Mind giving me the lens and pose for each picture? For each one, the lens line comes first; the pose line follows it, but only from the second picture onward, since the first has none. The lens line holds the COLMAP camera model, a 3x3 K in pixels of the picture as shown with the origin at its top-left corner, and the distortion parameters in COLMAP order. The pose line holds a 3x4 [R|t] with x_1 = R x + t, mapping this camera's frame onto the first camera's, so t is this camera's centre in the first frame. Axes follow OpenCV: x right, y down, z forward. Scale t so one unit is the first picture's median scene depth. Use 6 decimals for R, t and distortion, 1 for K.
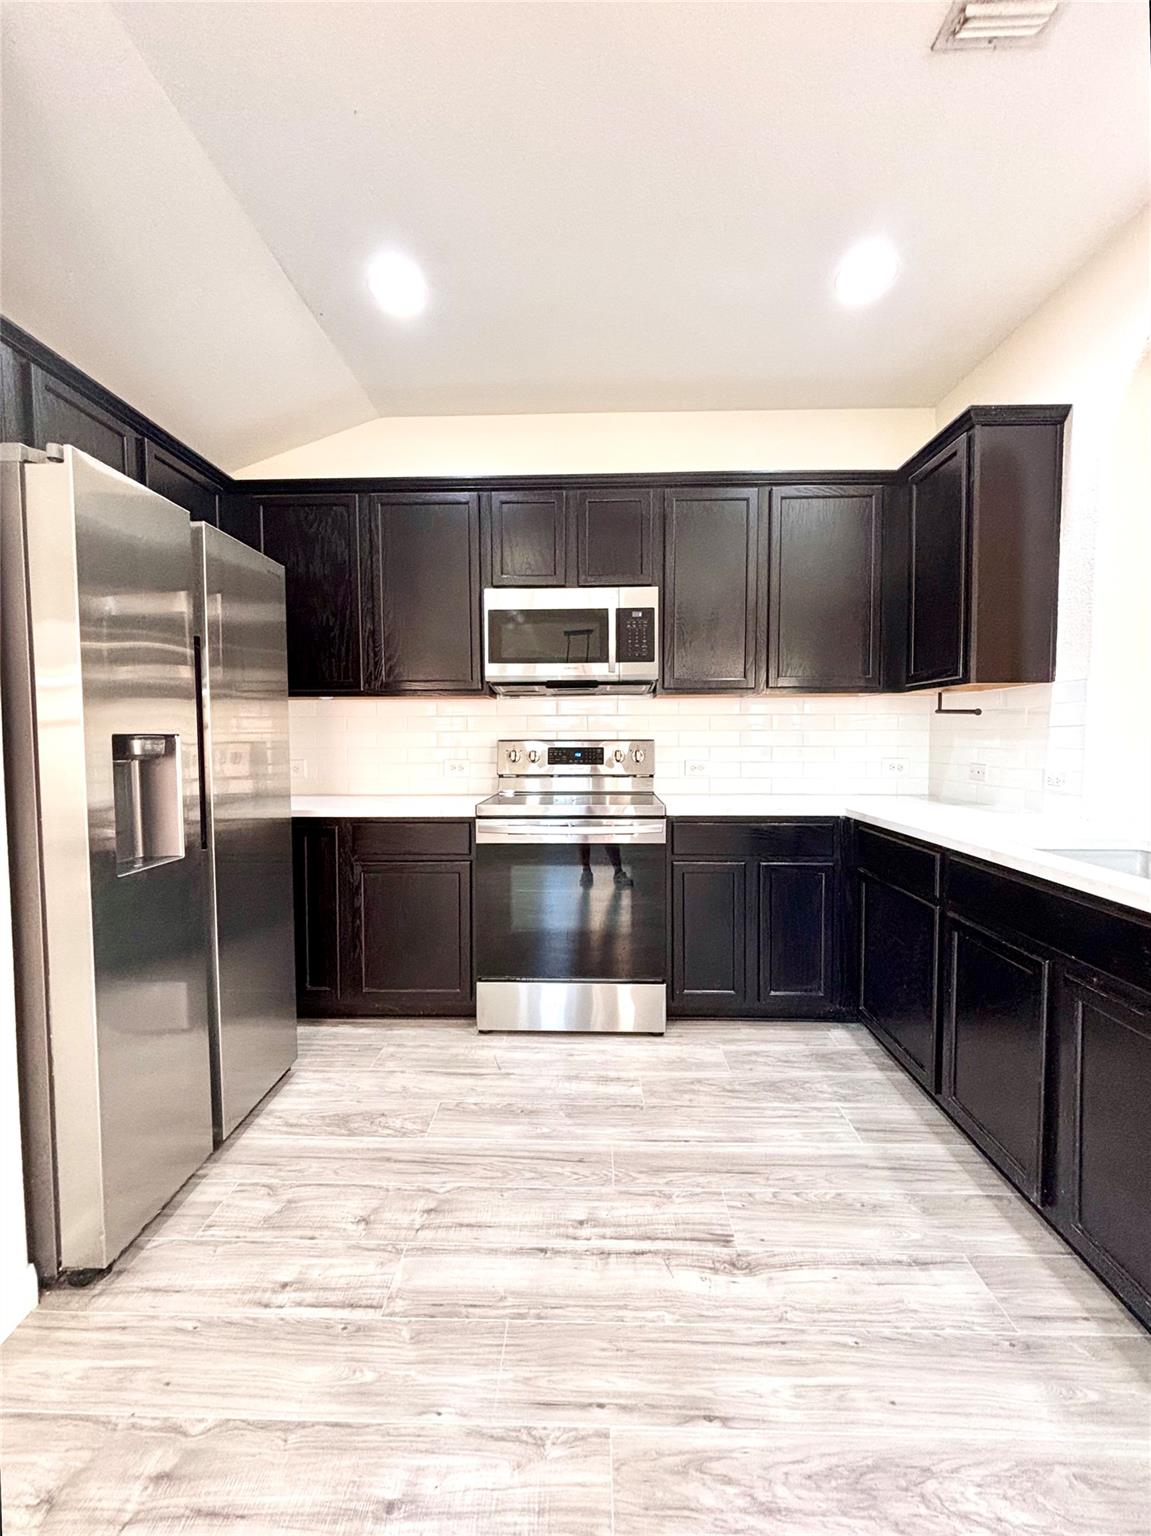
lens RADIAL K [[617.9, 0, 575.5], [0, 617.9, 768.0], [0, 0, 1]] dist [-0.003971, 0.000317]
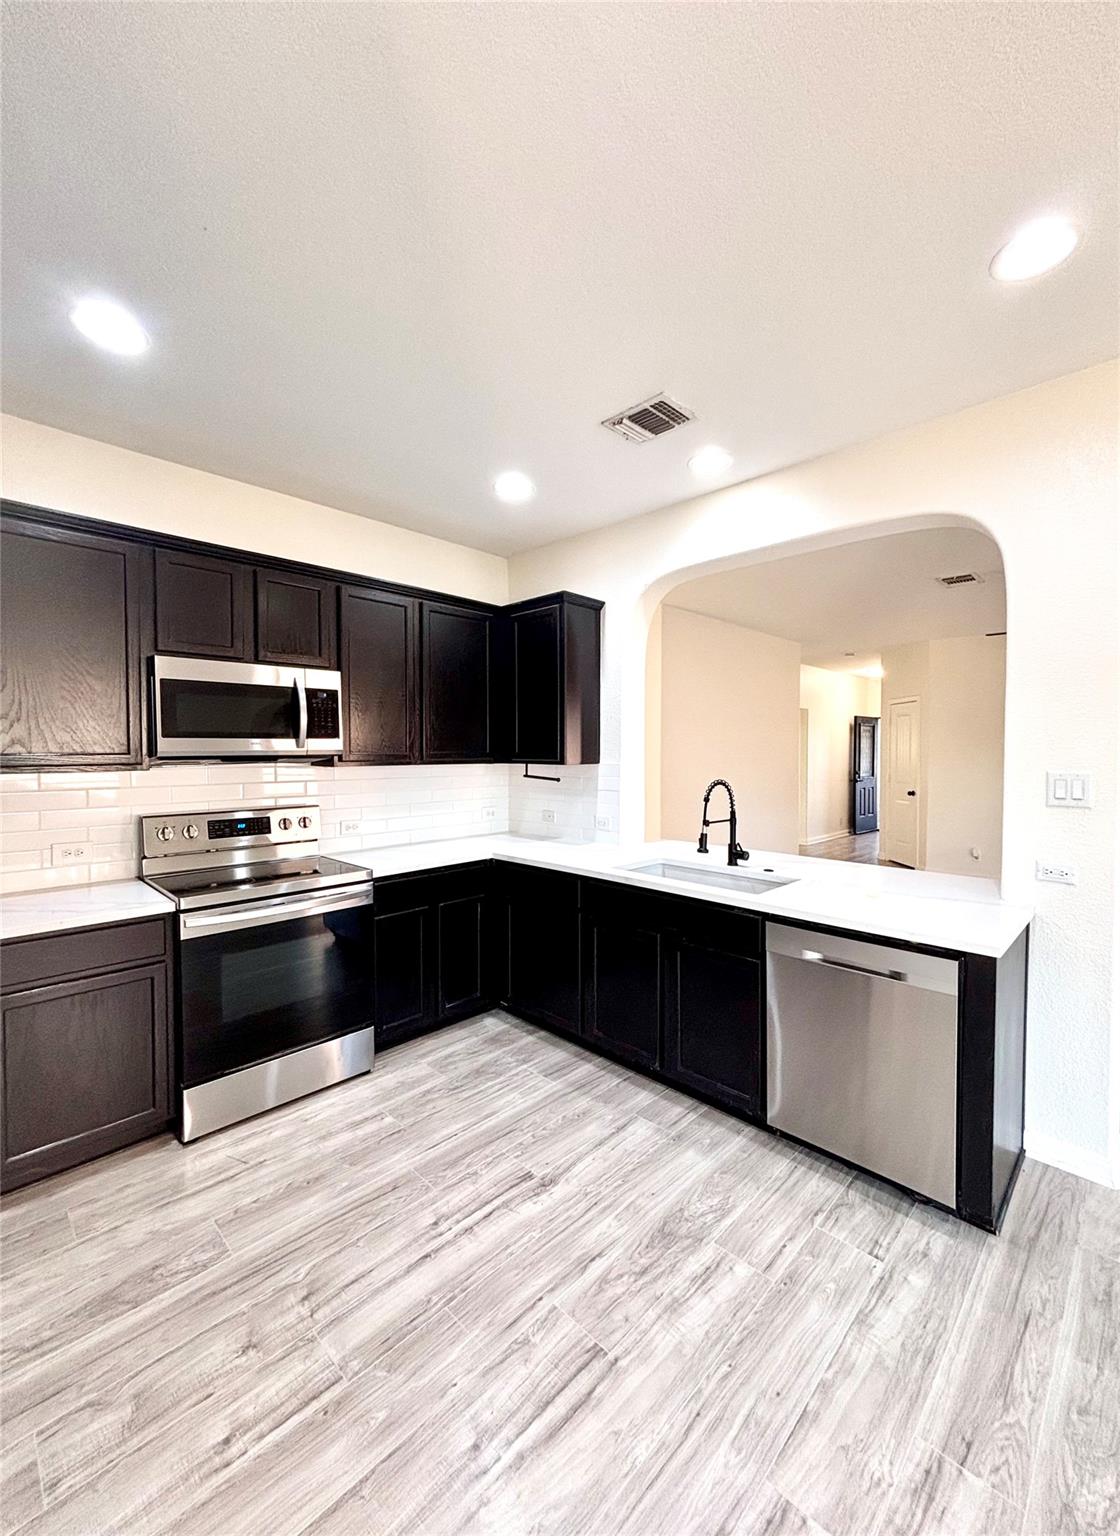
lens RADIAL K [[607.0, 0, 560.0], [0, 607.0, 768.0], [0, 0, 1]] dist [0.001166, 0.000307]
pose [[0.684285, -0.013617, 0.729088, -0.606643], [0.027267, 0.999604, -0.006922, -0.154988], [-0.728705, 0.024617, 0.684385, -0.053160]]
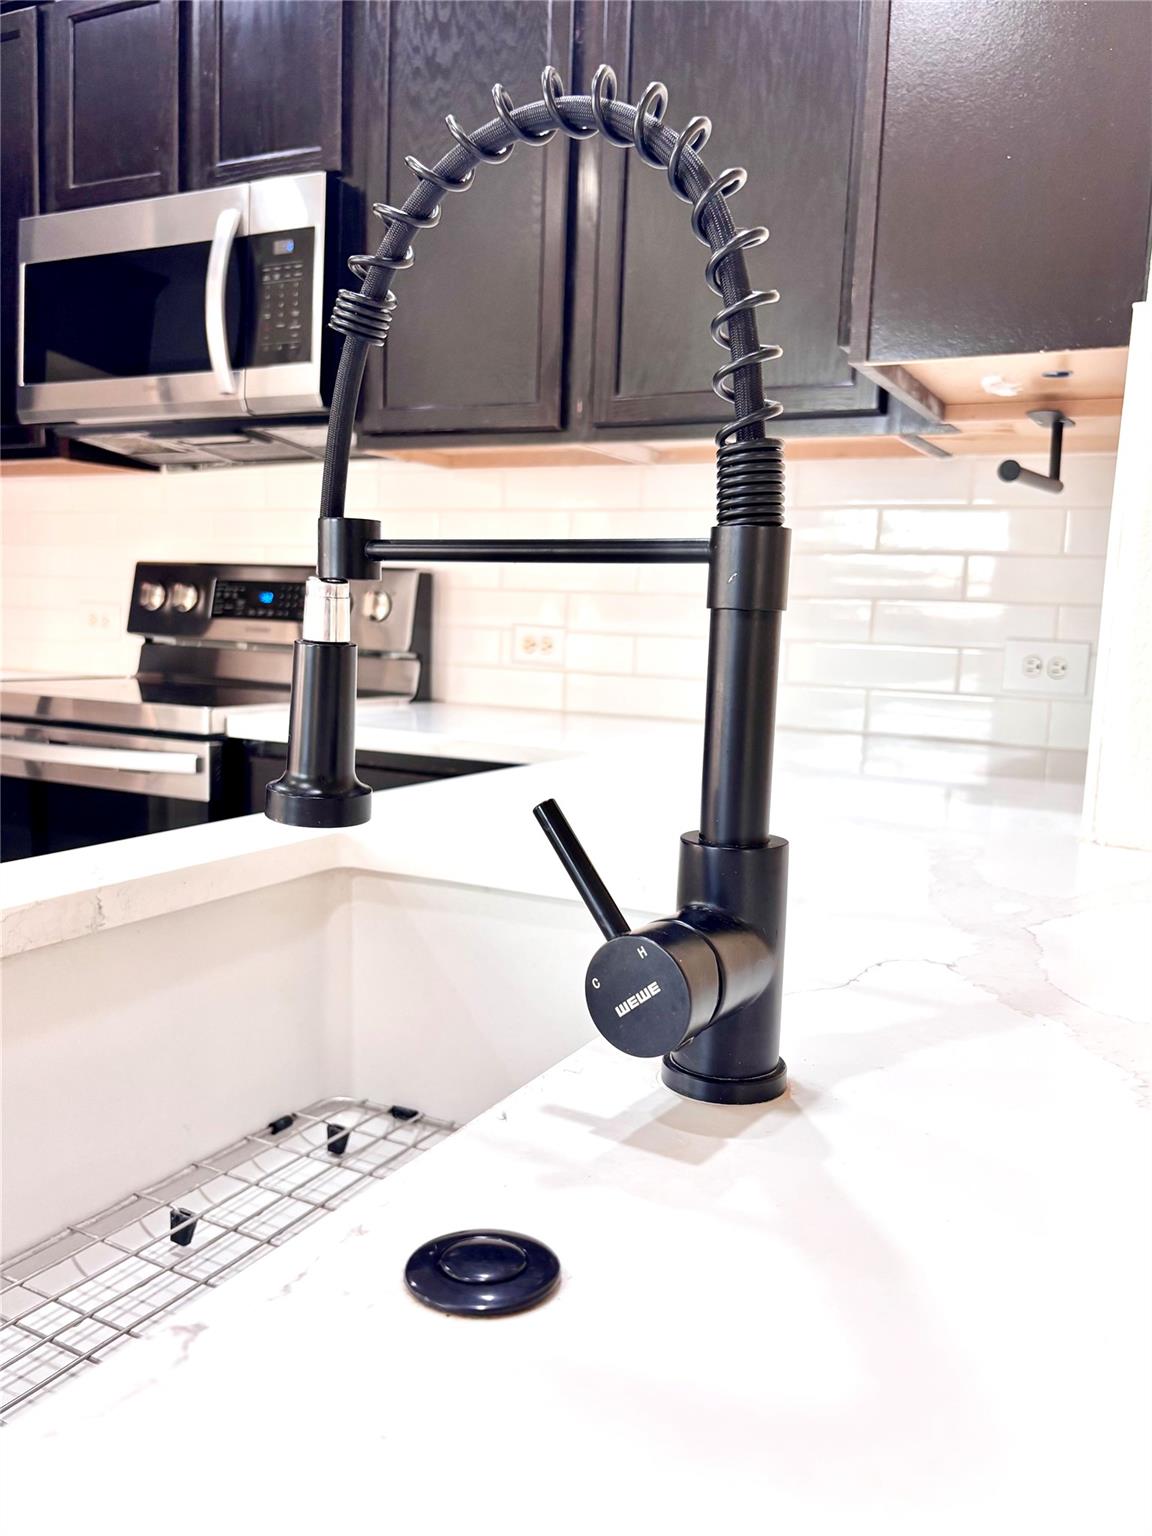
lens RADIAL K [[1151.9, 0, 576.0], [0, 1151.9, 768.0], [0, 0, 1]] dist [0.003900, 0.001562]
pose [[0.915378, 0.097161, -0.390697, 0.942572], [-0.060930, 0.992697, 0.104115, 0.005445], [0.397959, -0.071500, 0.914613, 0.541028]]
